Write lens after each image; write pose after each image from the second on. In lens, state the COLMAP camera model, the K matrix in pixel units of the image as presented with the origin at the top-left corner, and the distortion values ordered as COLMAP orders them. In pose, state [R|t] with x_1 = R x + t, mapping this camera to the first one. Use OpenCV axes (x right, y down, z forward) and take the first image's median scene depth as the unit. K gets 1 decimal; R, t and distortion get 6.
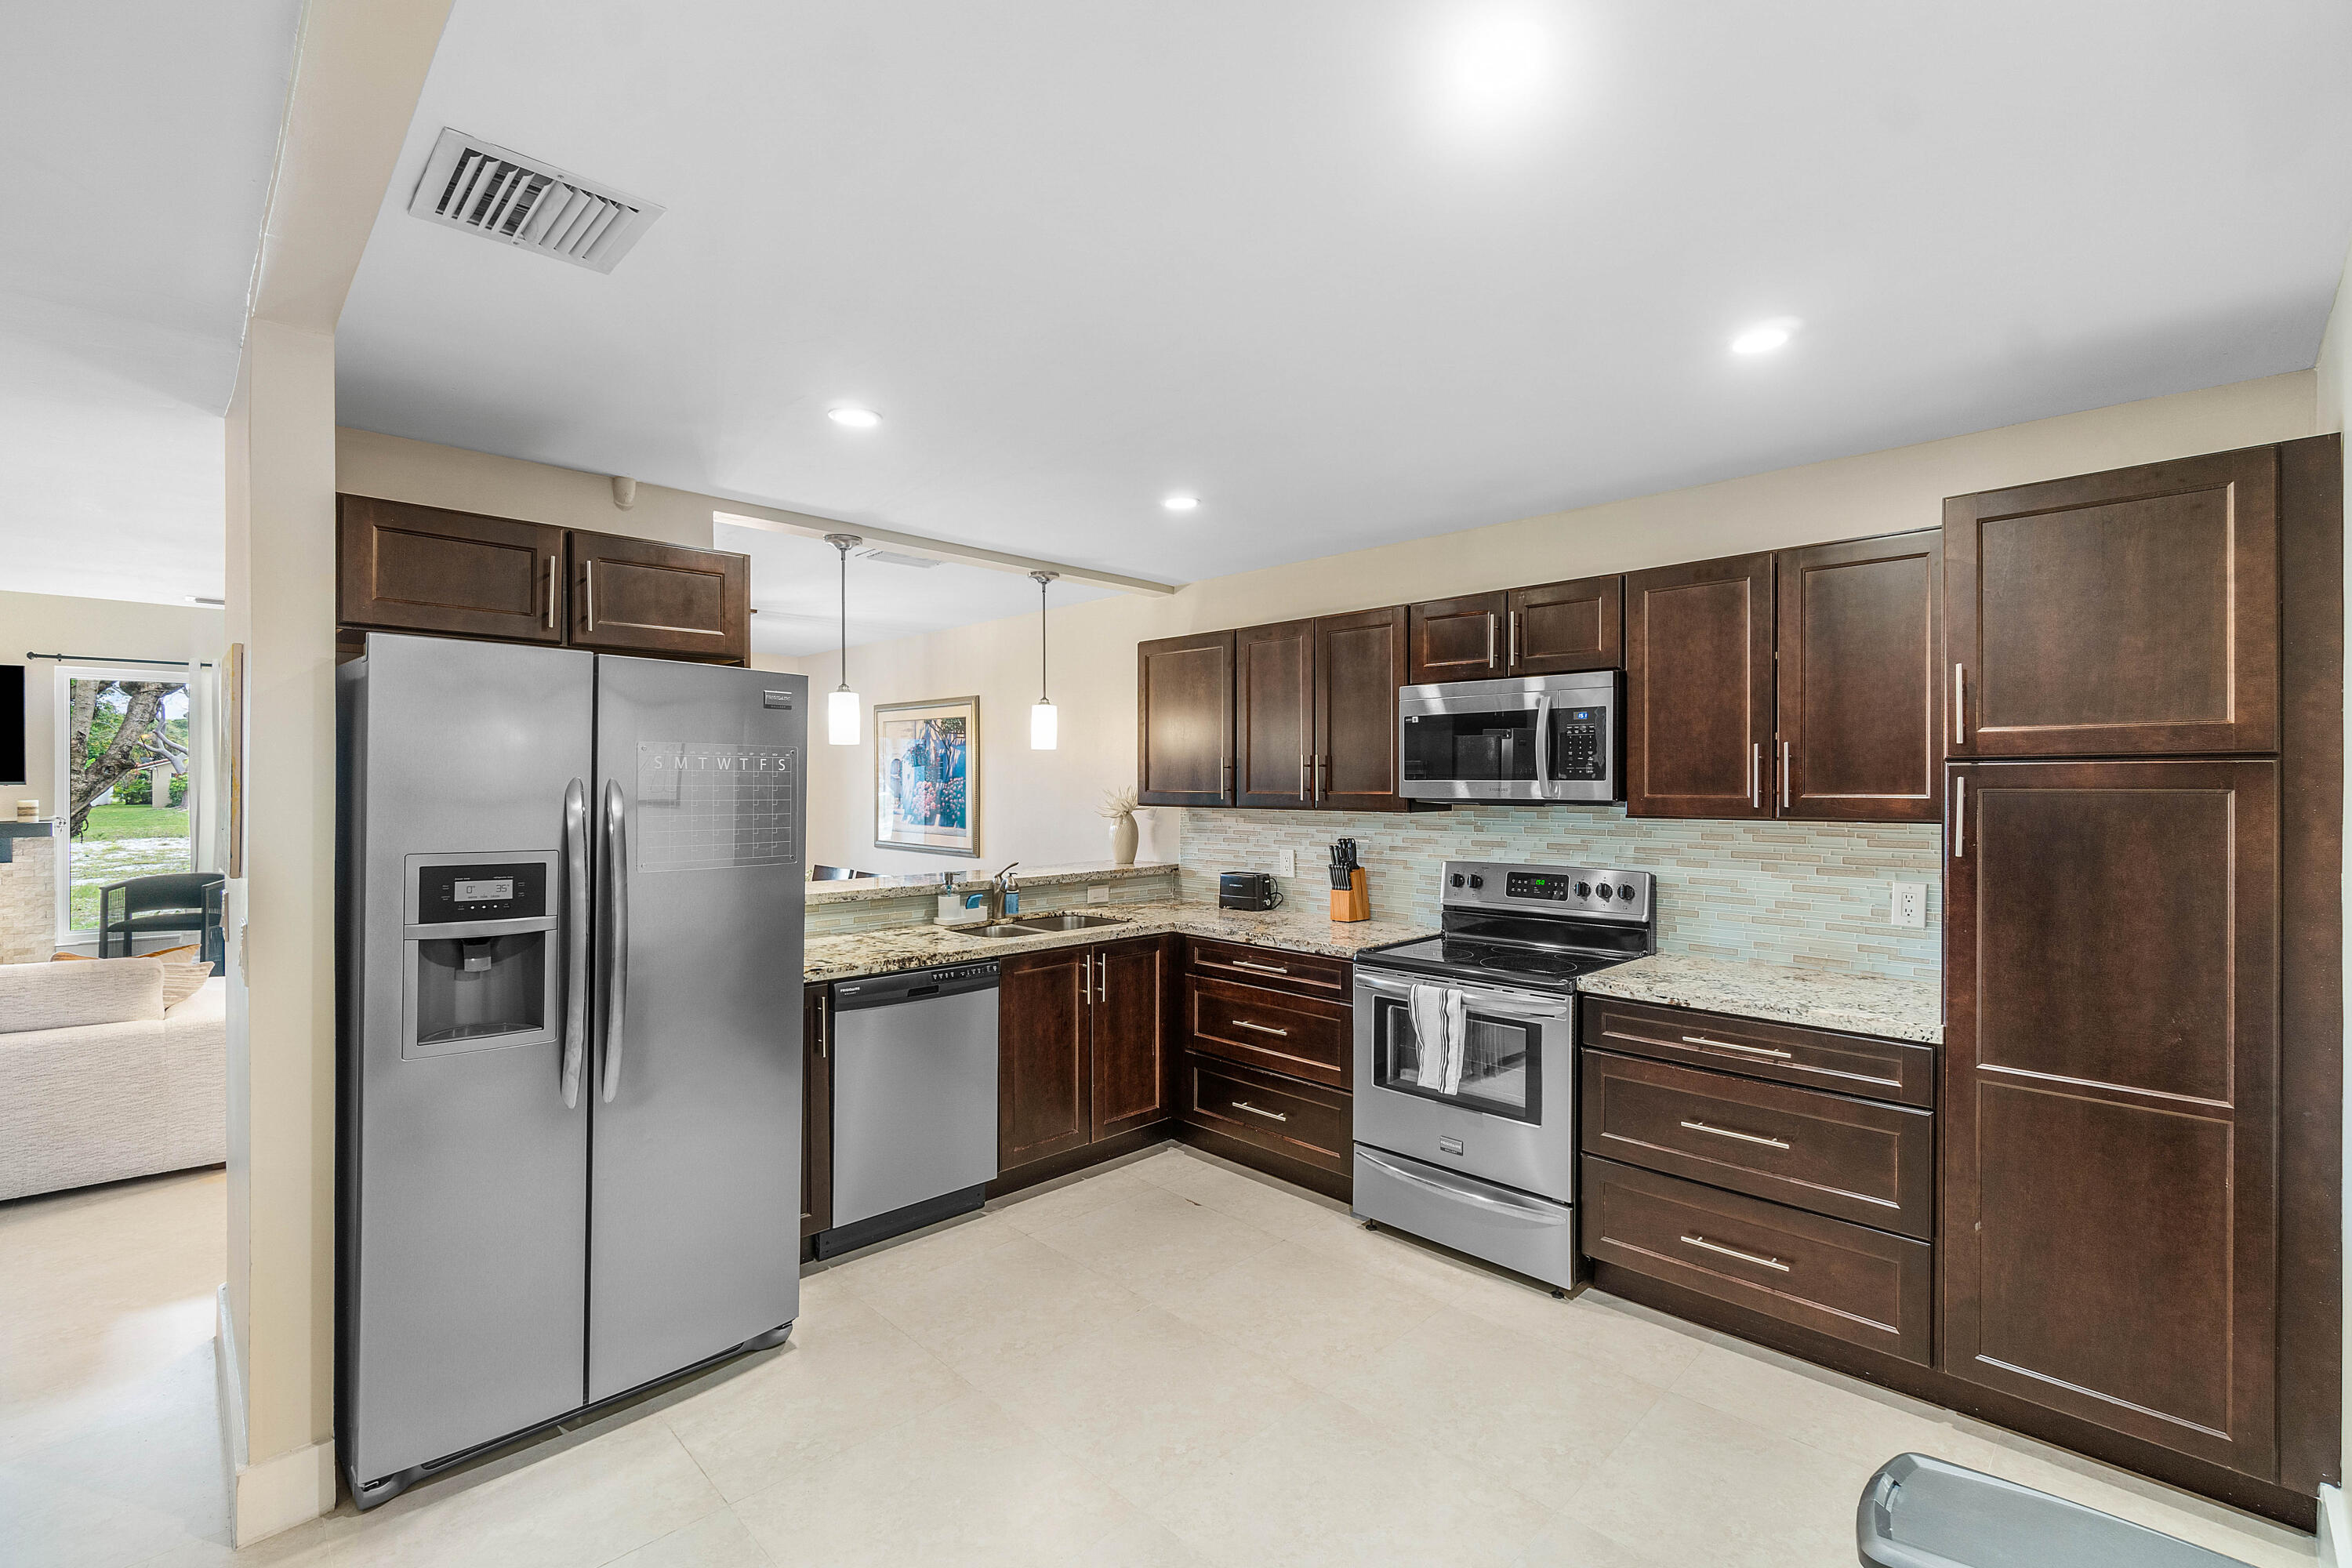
lens RADIAL K [[1017.8, 0, 1183.7], [0, 1017.8, 789.5], [0, 0, 1]] dist [-0.001621, 0.001248]
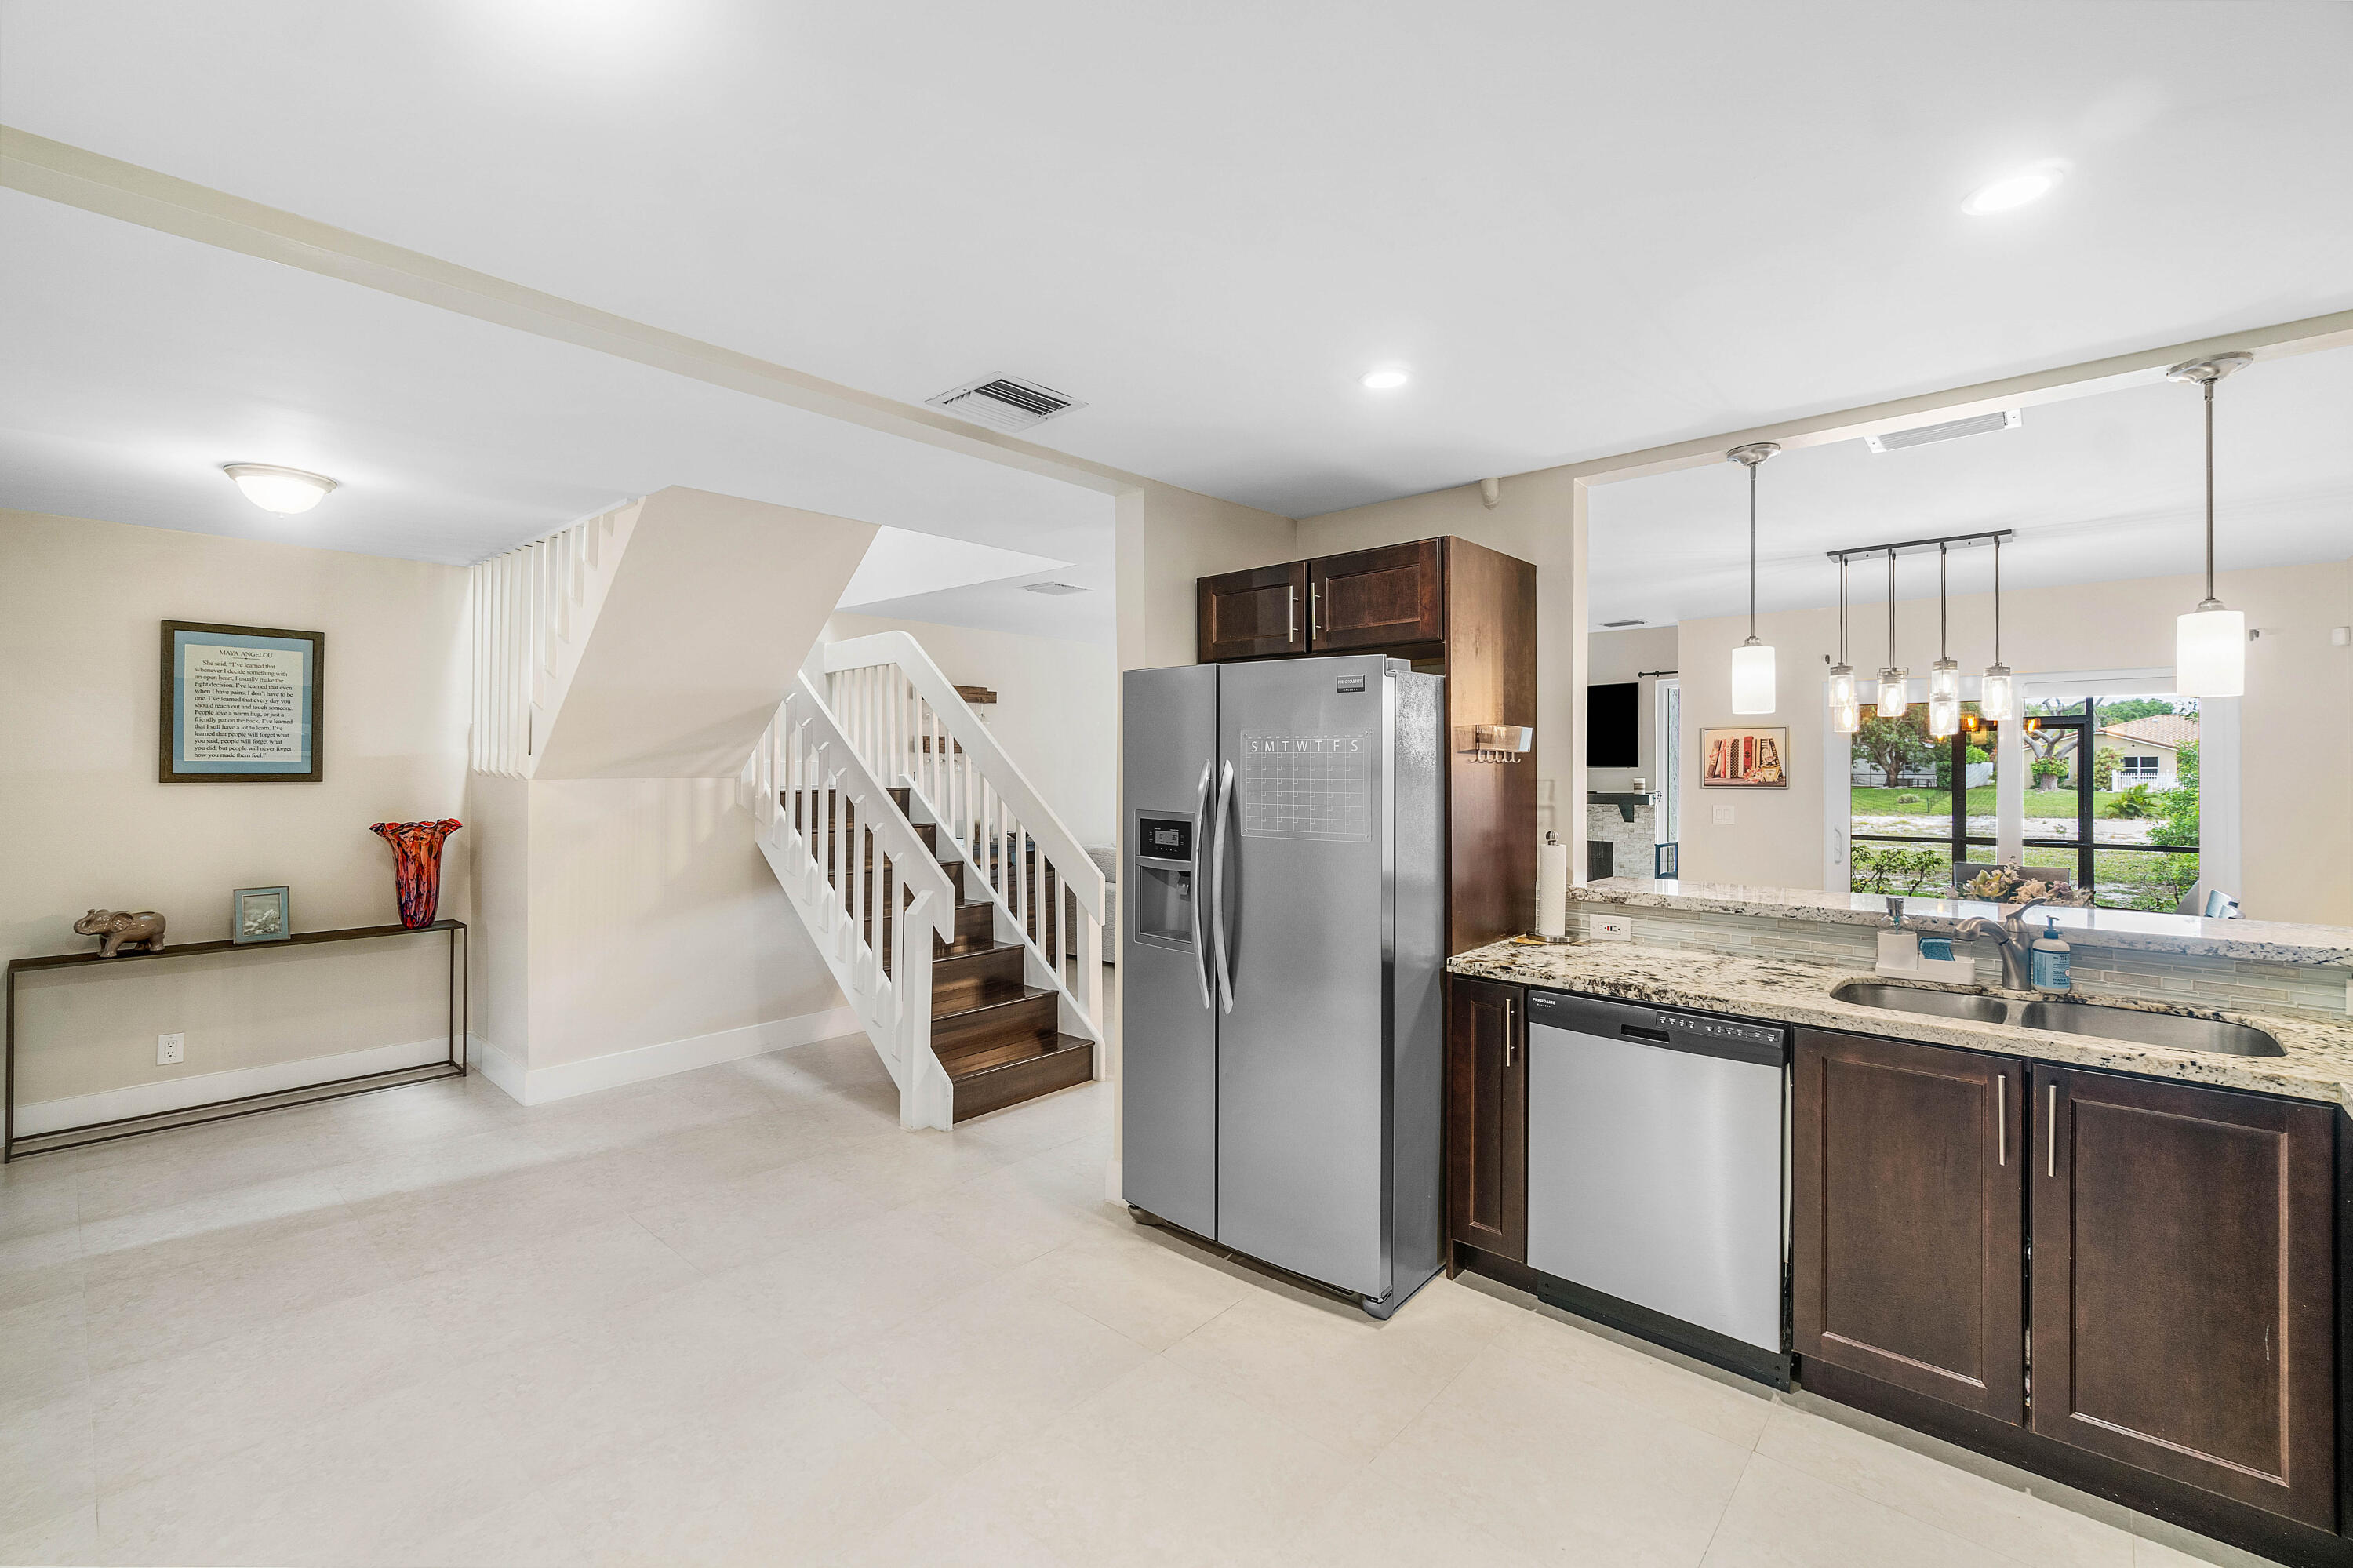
lens RADIAL K [[1018.3, 0, 1173.6], [0, 1018.3, 767.1], [0, 0, 1]] dist [-0.001621, 0.001248]
pose [[0.050793, -0.000318, -0.998709, 0.501536], [-0.005178, 0.999986, -0.000582, -0.000872], [0.998696, 0.005201, 0.050791, 0.612425]]
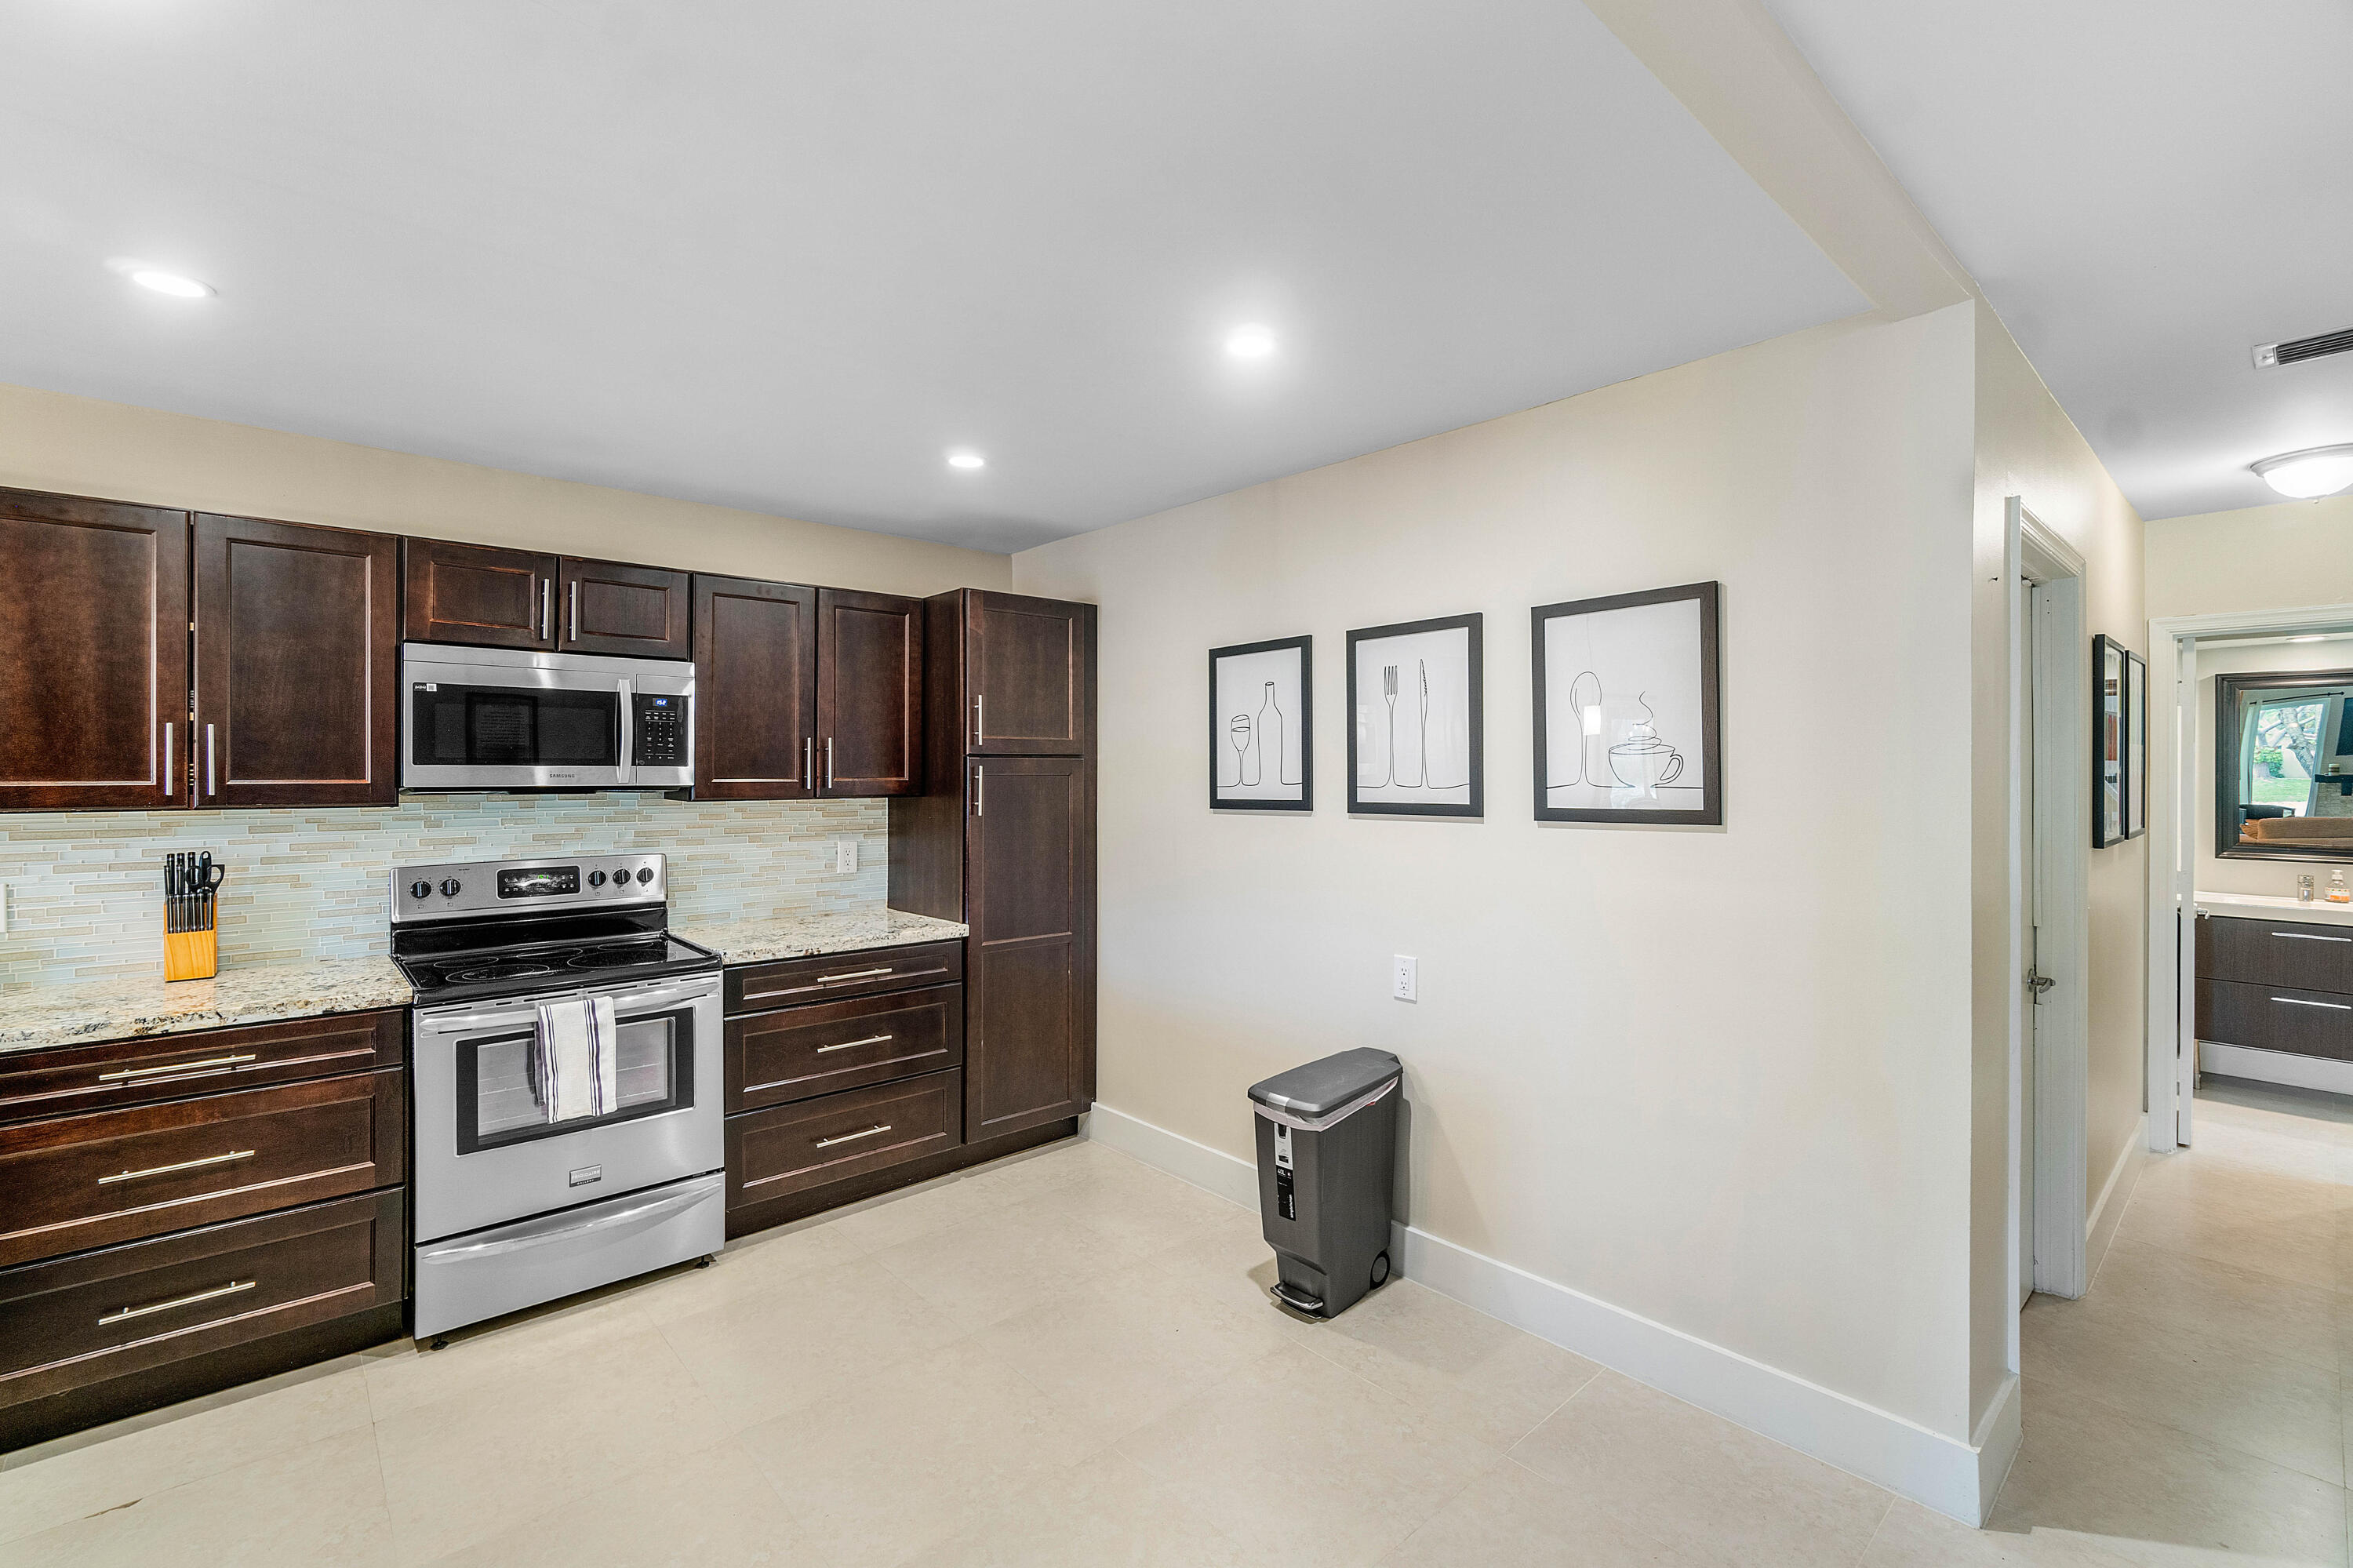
lens RADIAL K [[1018.3, 0, 1164.2], [0, 1018.3, 769.7], [0, 0, 1]] dist [-0.001621, 0.001248]
pose [[0.068947, 0.000988, 0.997620, -0.584703], [0.003698, 0.999992, -0.001246, -0.002632], [-0.997613, 0.003775, 0.068943, 0.426629]]
